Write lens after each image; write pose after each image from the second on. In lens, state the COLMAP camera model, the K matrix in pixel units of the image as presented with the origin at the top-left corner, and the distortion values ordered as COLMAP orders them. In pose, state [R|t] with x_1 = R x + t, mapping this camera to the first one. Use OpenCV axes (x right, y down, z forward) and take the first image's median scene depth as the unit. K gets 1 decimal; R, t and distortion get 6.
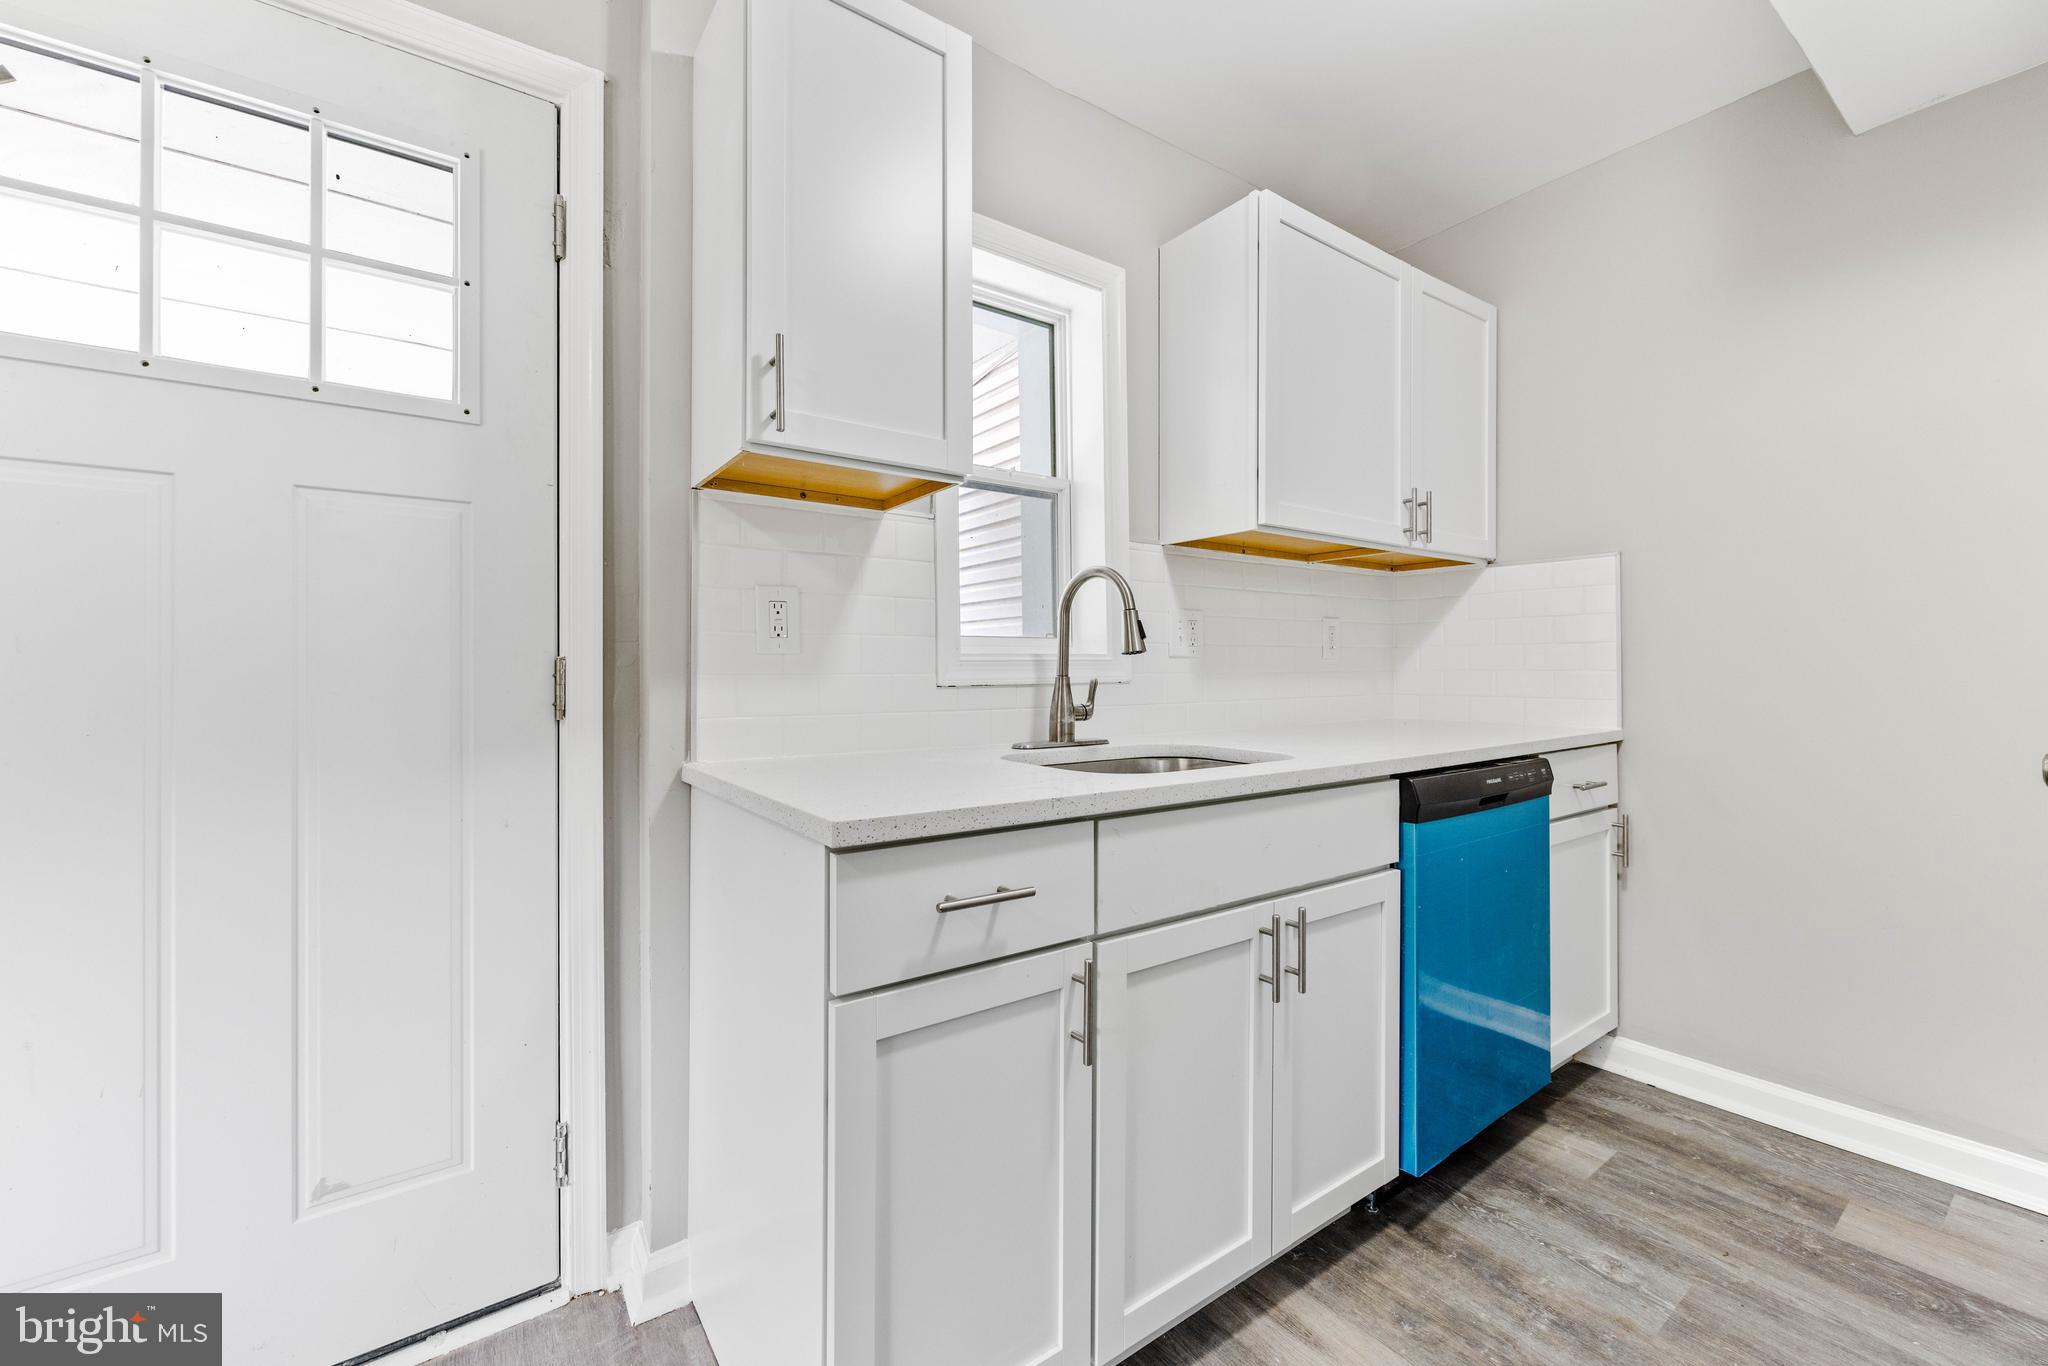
lens RADIAL K [[824.0, 0, 1011.6], [0, 824.0, 661.9], [0, 0, 1]] dist [-0.005253, 0.000946]
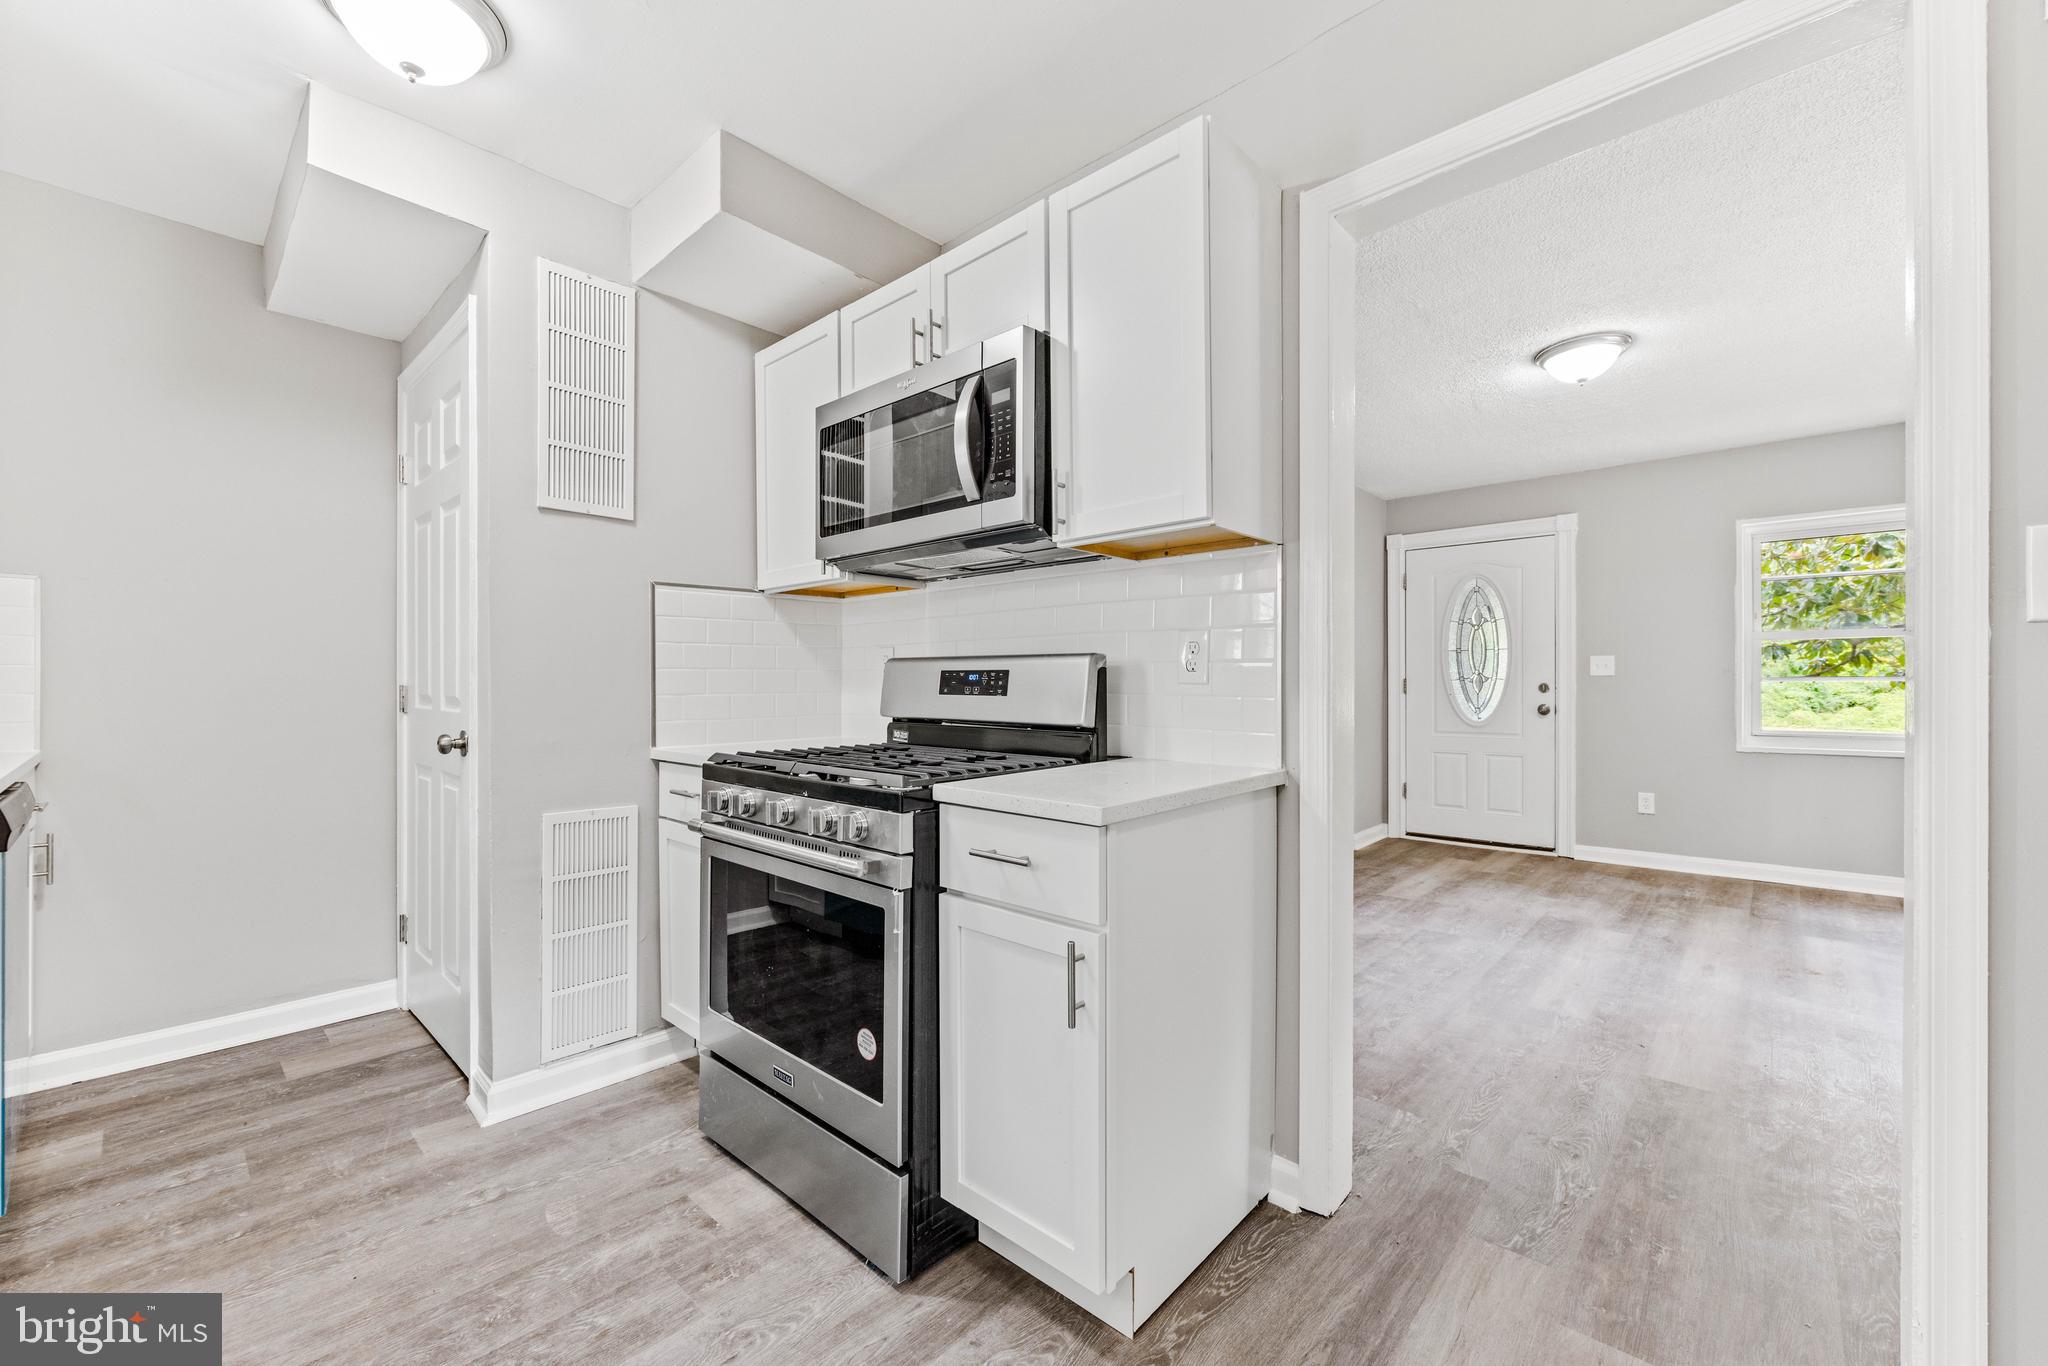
lens RADIAL K [[824.0, 0, 1023.6], [0, 824.0, 689.1], [0, 0, 1]] dist [-0.005253, 0.000946]
pose [[-0.203459, 0.003559, 0.979077, -0.694896], [-0.009450, 0.999940, -0.005598, -0.000833], [-0.979038, -0.010391, -0.203413, 0.022915]]
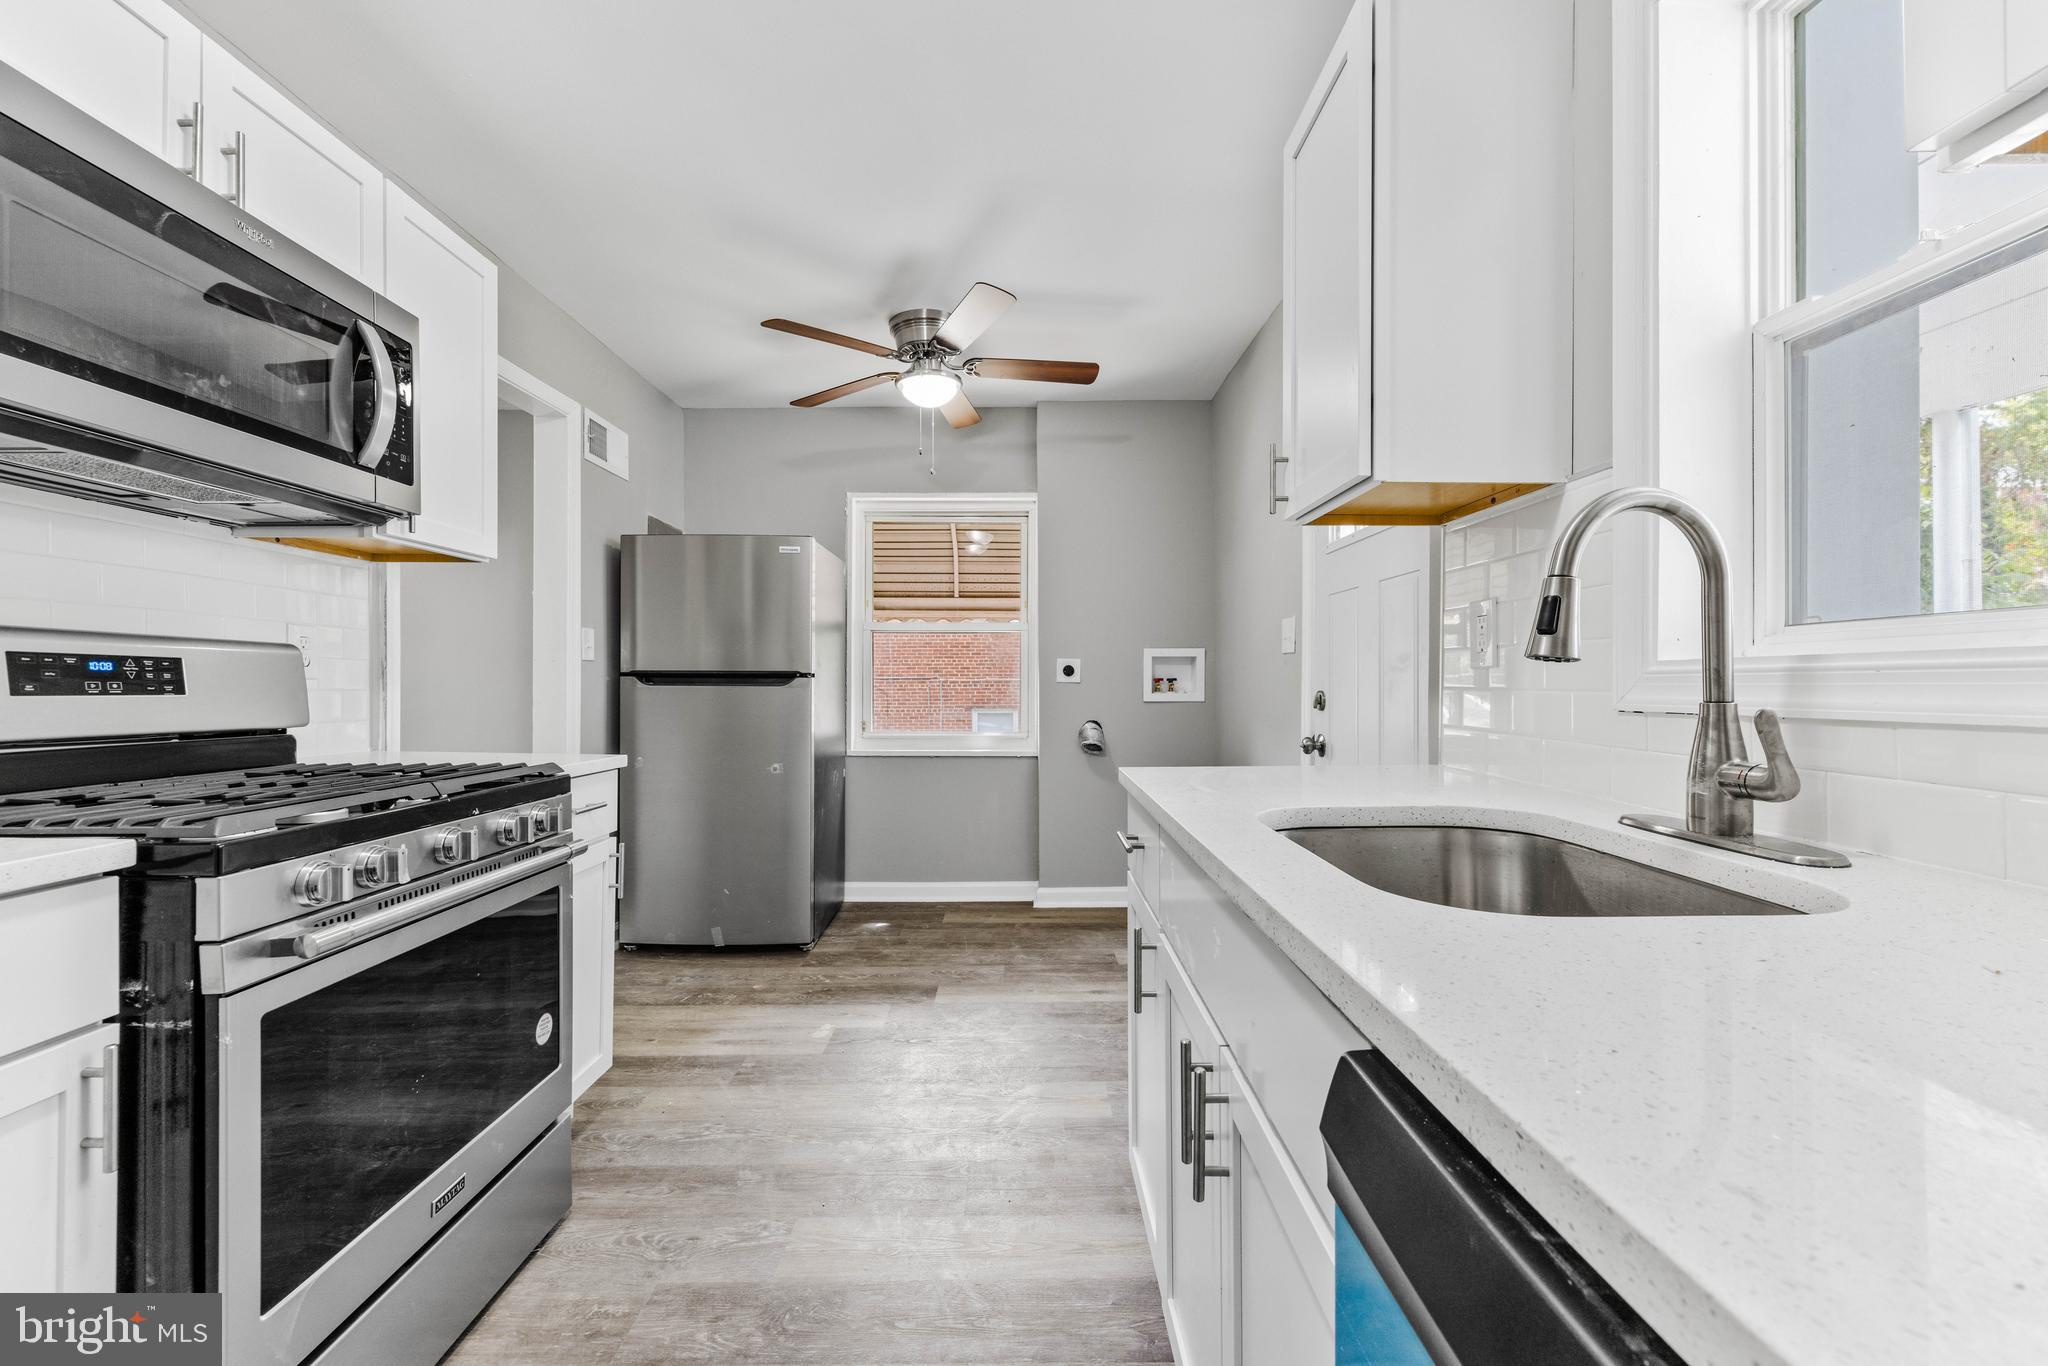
lens RADIAL K [[824.0, 0, 1022.4], [0, 824.0, 698.8], [0, 0, 1]] dist [-0.005253, 0.000946]
pose [[-0.571378, 0.021370, -0.820409, 0.834117], [0.011536, 0.999771, 0.018007, 0.001794], [0.820606, 0.000825, -0.571494, 1.092935]]
